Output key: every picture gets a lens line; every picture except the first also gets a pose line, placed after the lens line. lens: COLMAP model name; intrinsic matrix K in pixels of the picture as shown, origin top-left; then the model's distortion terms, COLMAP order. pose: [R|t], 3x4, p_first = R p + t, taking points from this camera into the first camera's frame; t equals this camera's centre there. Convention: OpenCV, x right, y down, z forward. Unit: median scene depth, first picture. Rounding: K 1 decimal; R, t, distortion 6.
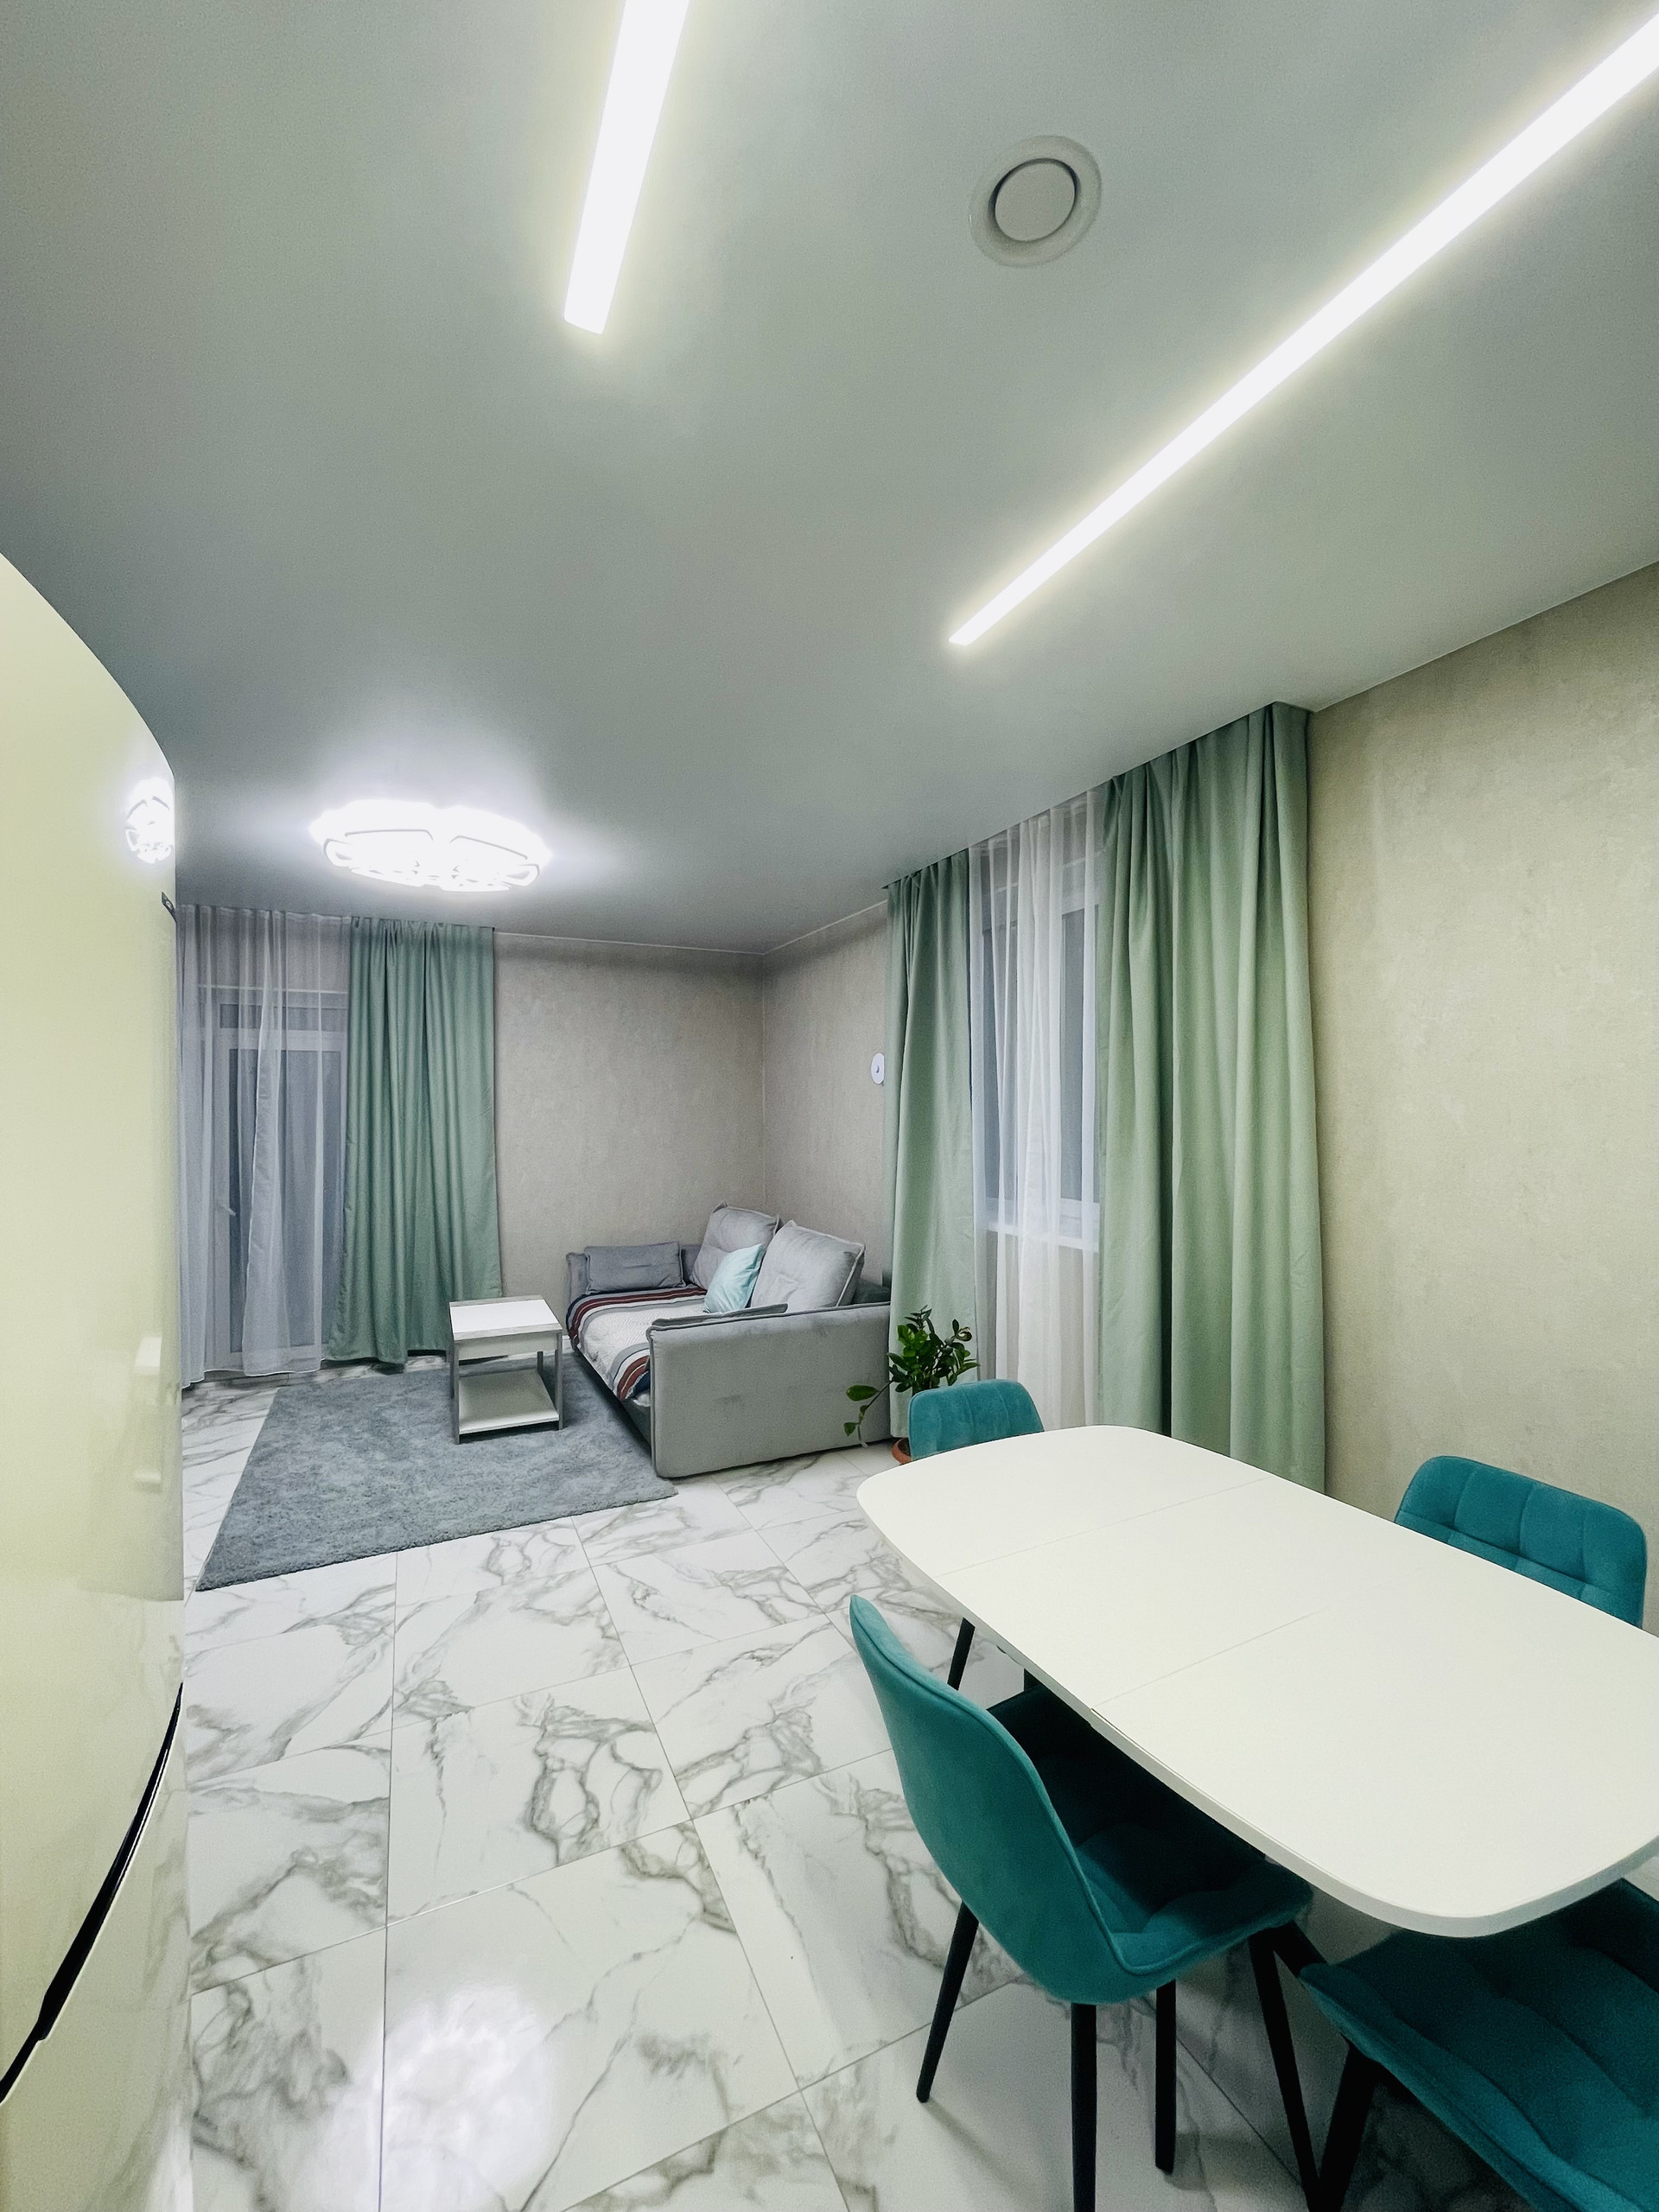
lens RADIAL K [[889.0, 0, 831.5], [0, 889.0, 1111.0], [0, 0, 1]] dist [-0.003155, -0.000348]
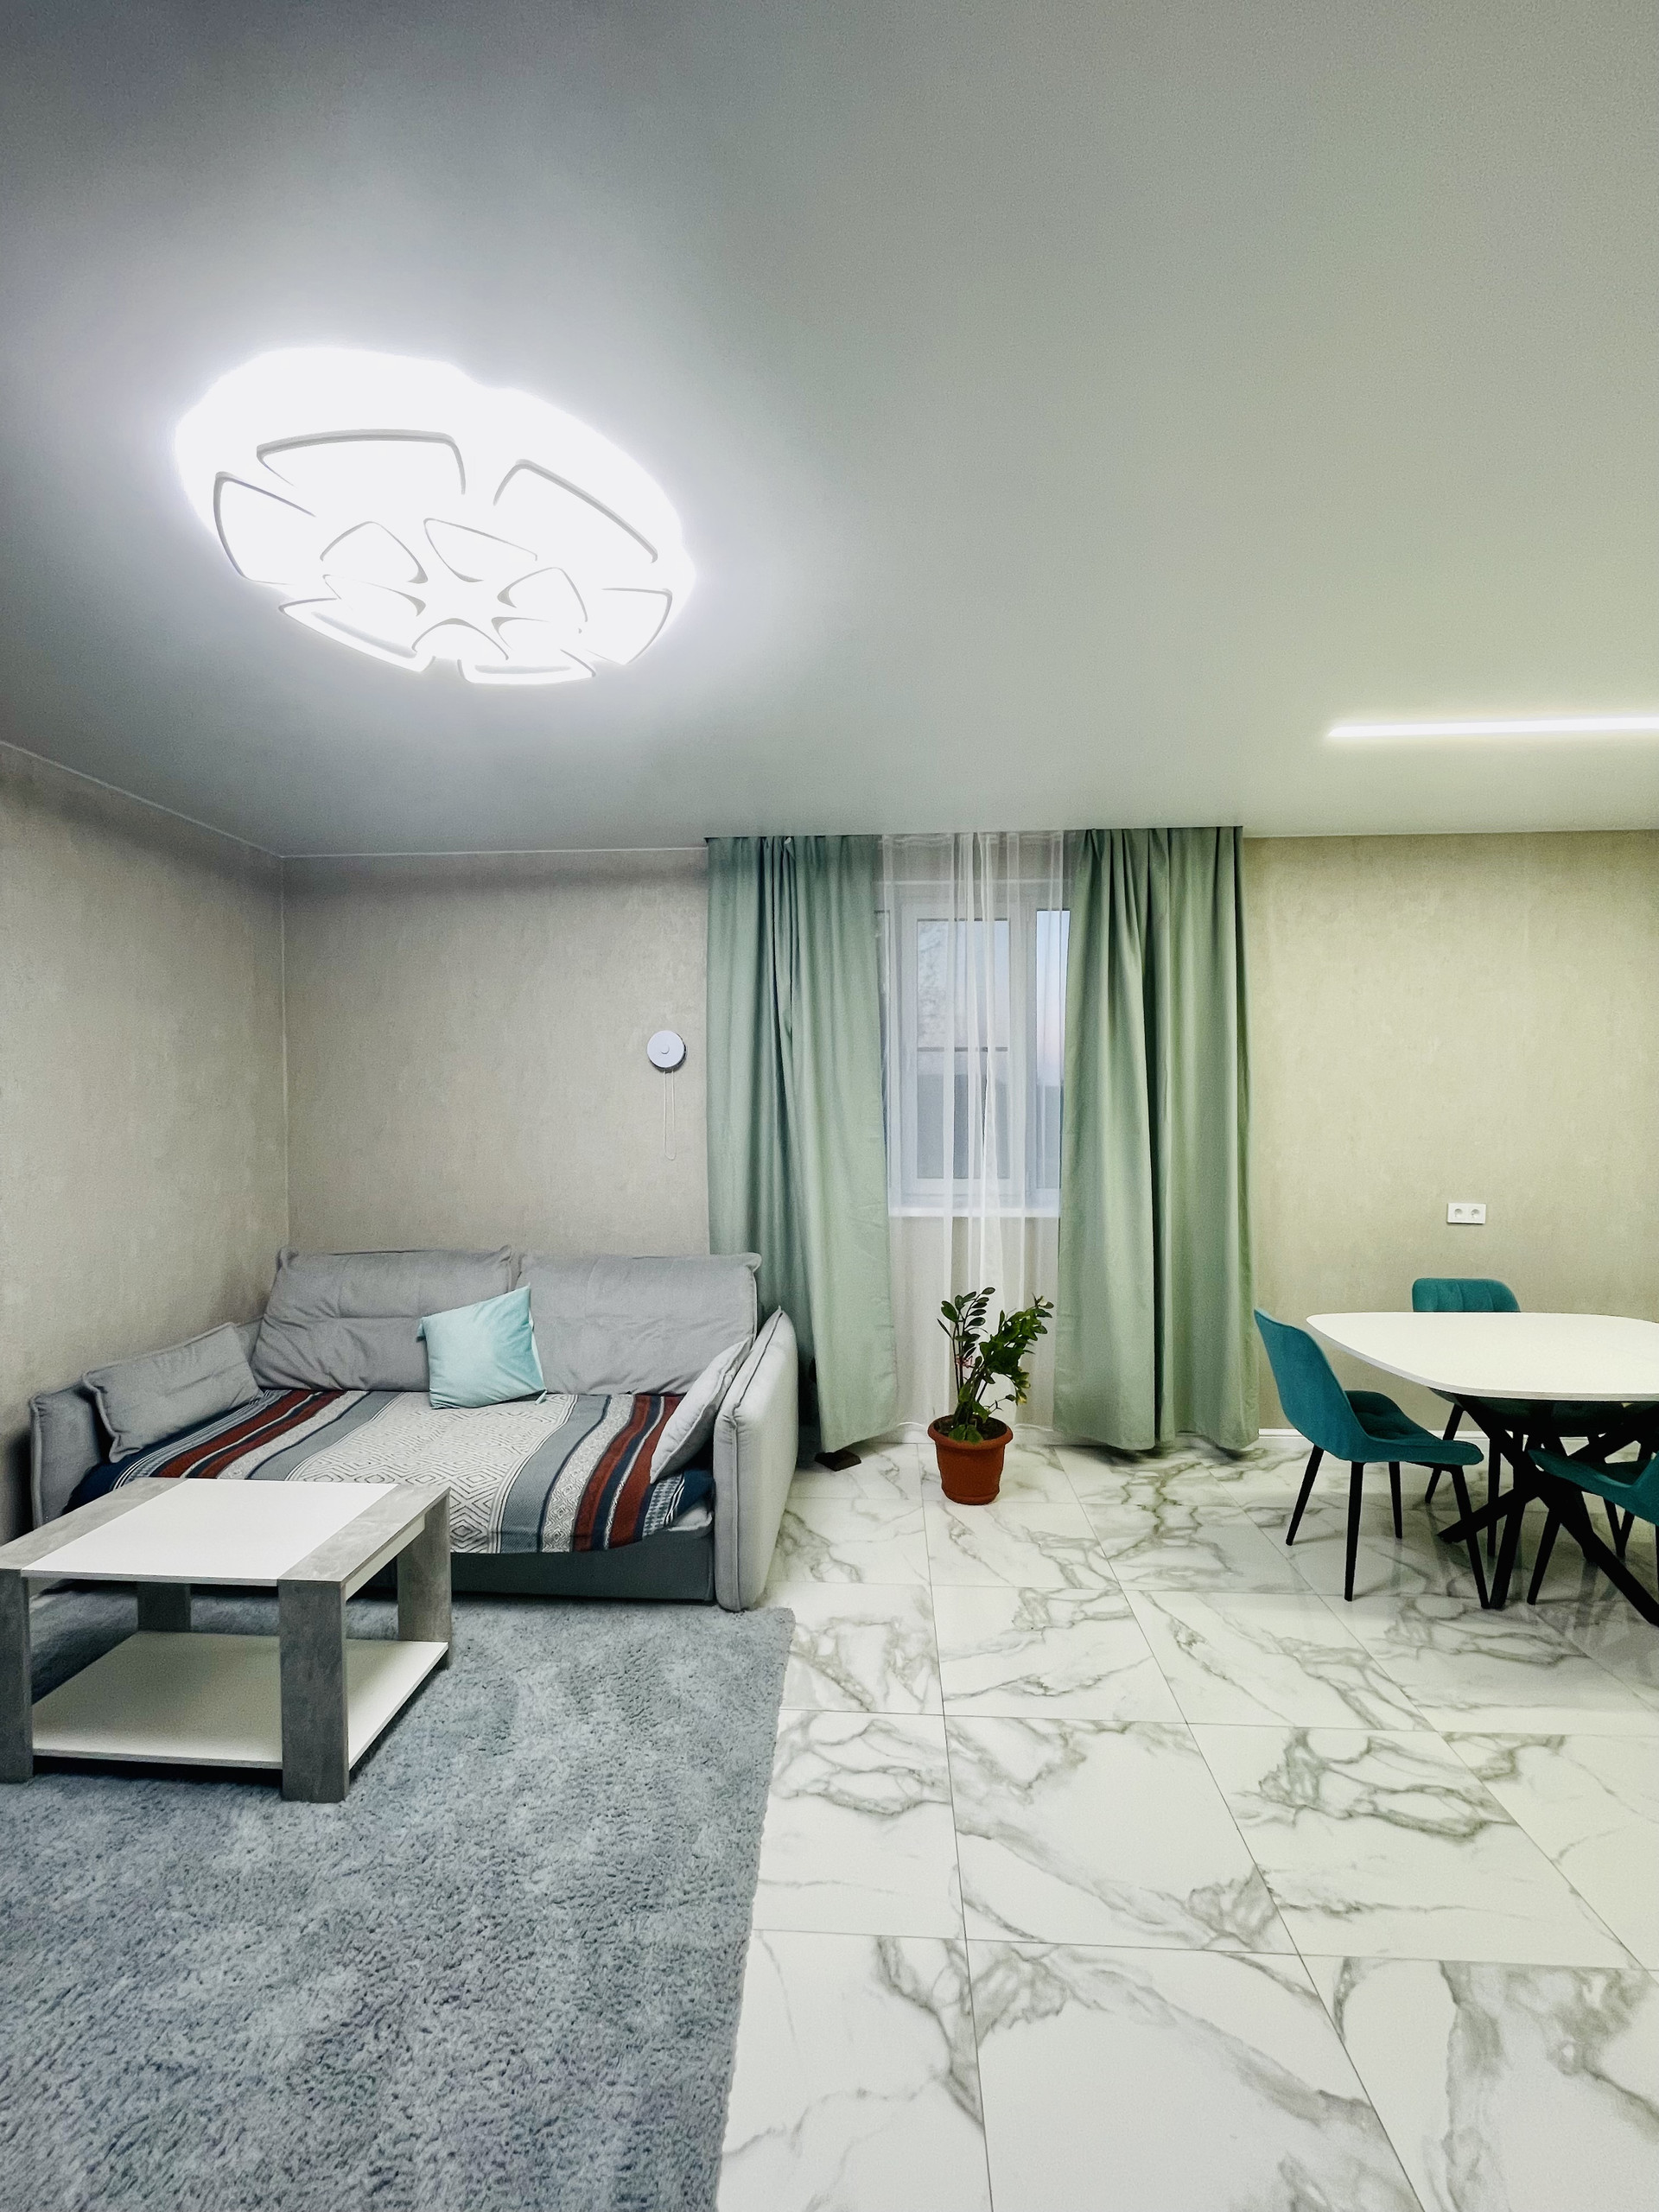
lens RADIAL K [[889.0, 0, 831.5], [0, 889.0, 1111.0], [0, 0, 1]] dist [-0.003155, -0.000348]
pose [[0.478751, -0.011323, 0.877878, -1.275931], [0.002766, 0.999931, 0.011389, 0.003771], [-0.877947, -0.003024, 0.478749, 0.973311]]
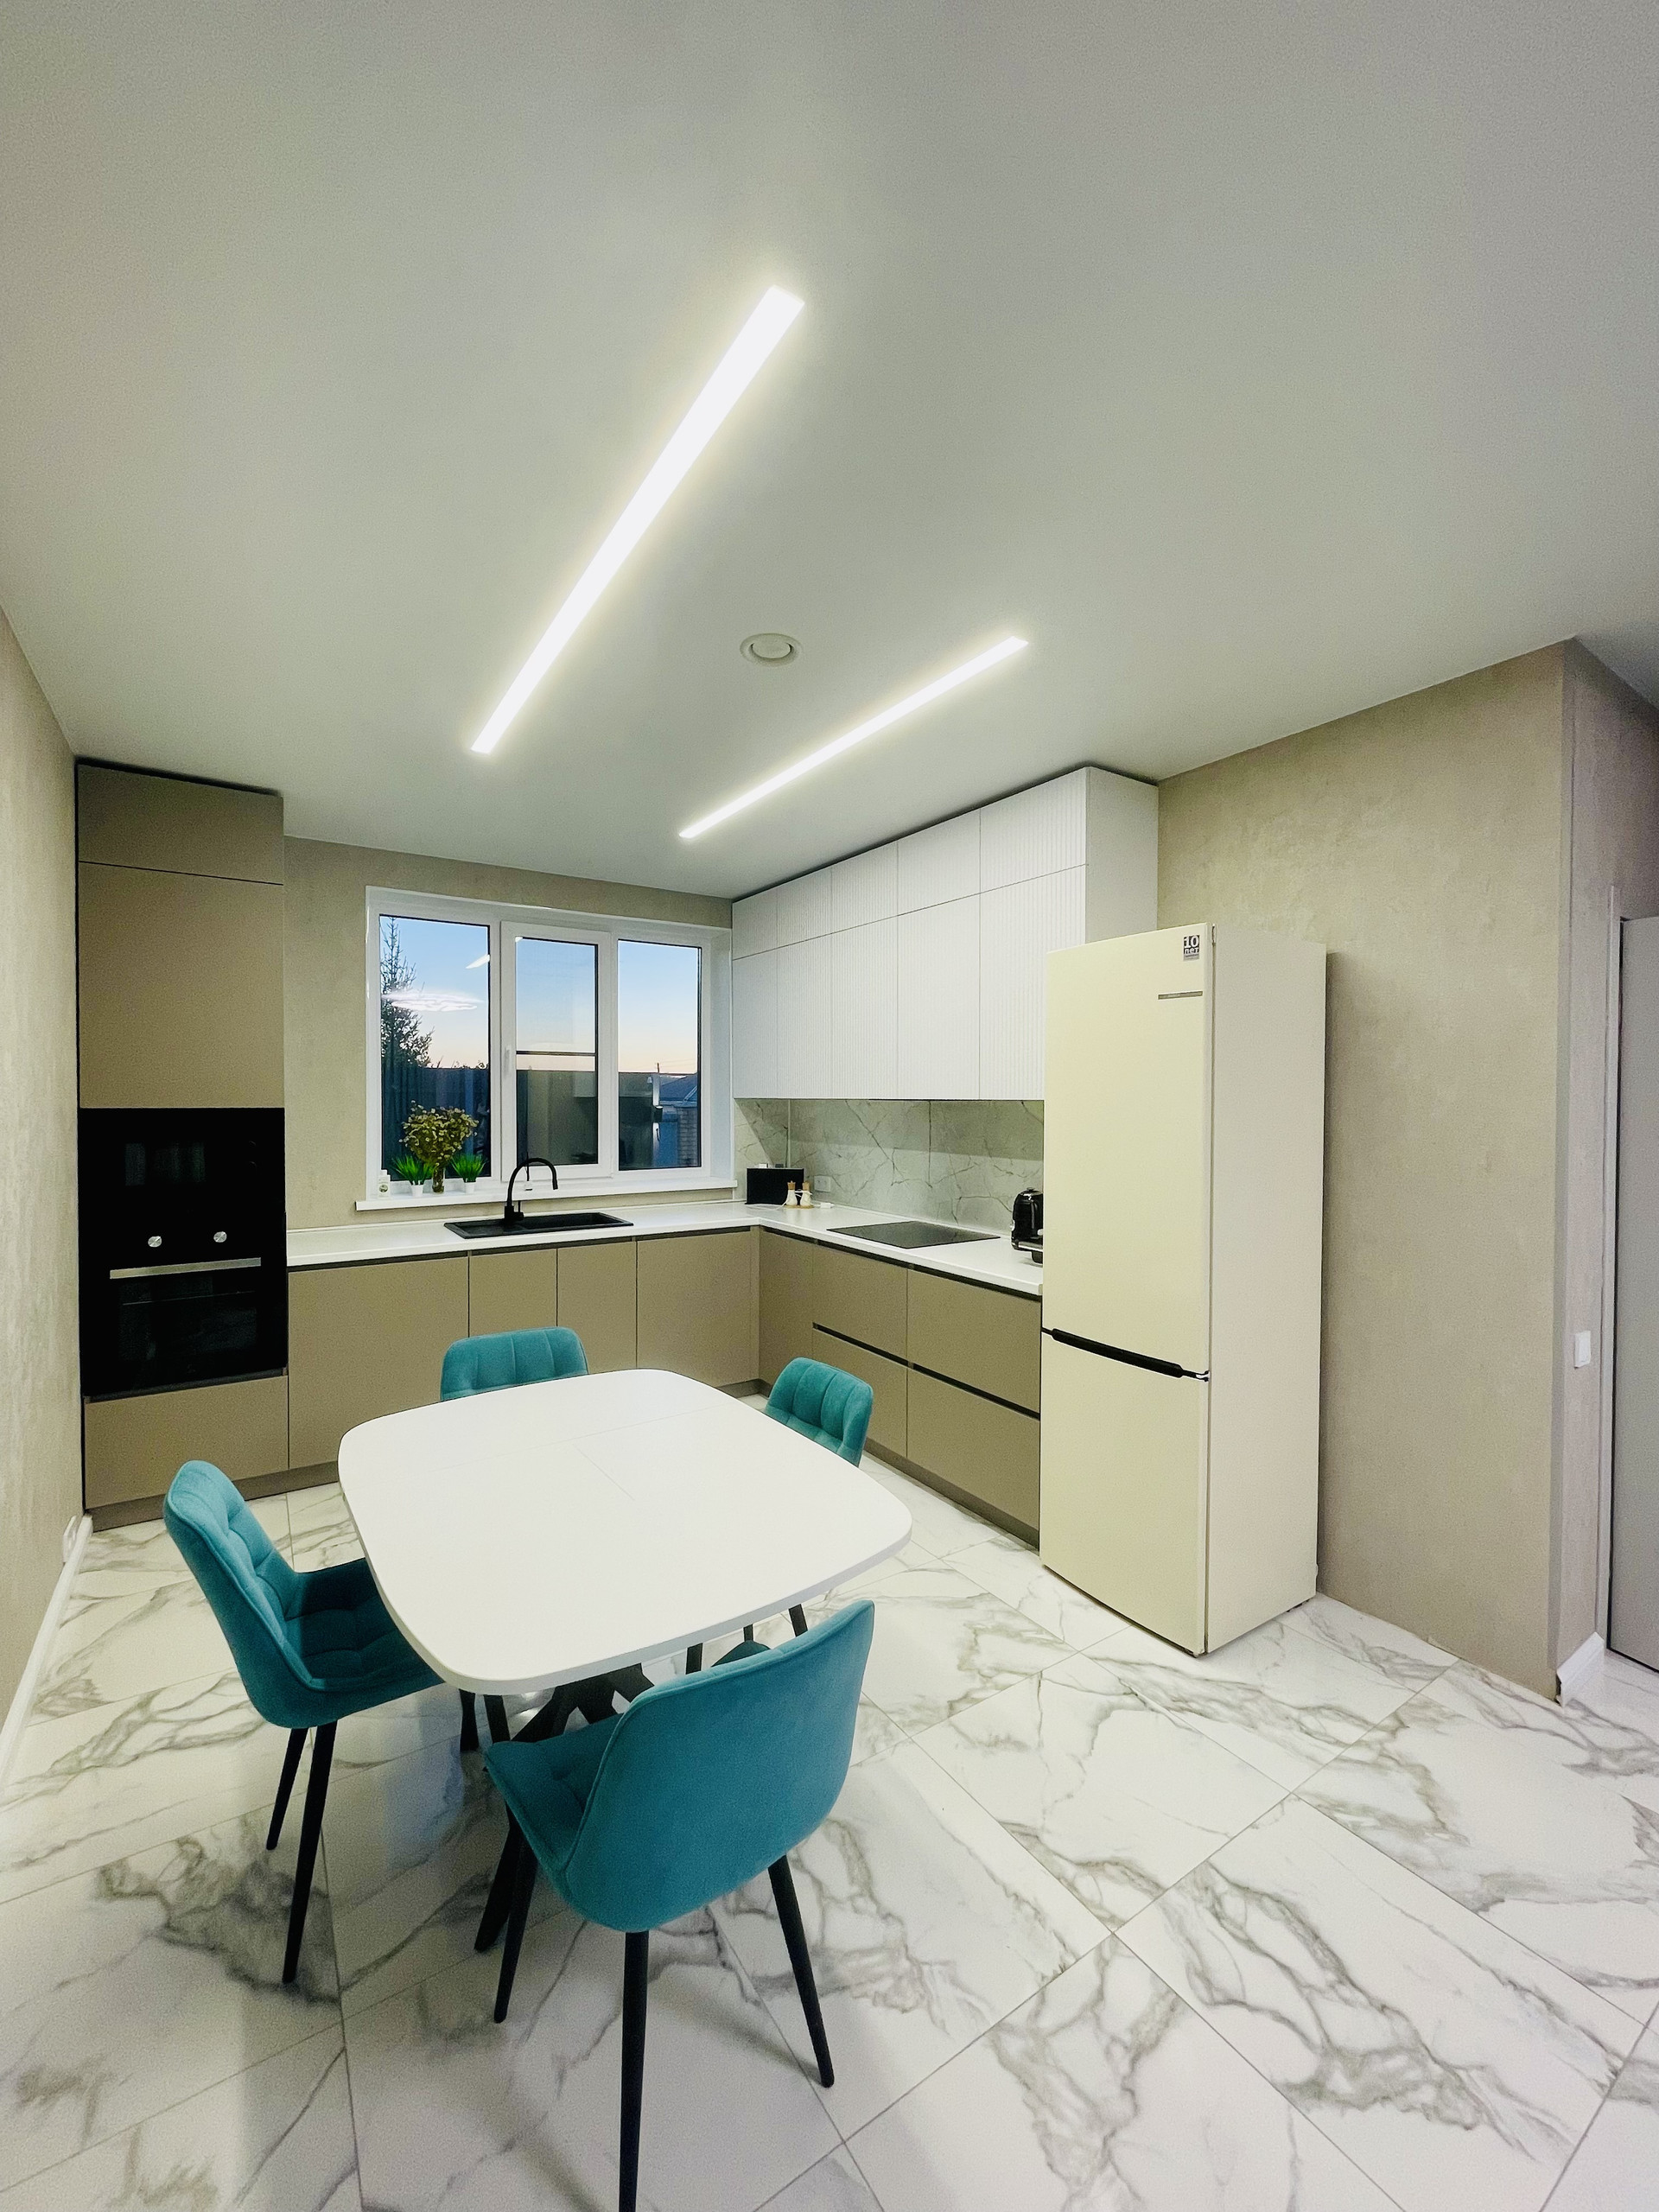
lens RADIAL K [[889.0, 0, 831.5], [0, 889.0, 1111.0], [0, 0, 1]] dist [-0.003155, -0.000348]
pose [[-0.990213, 0.004485, -0.139494, 0.187903], [0.002368, 0.999880, 0.015339, 0.006177], [0.139546, 0.014858, -0.990104, 1.525468]]
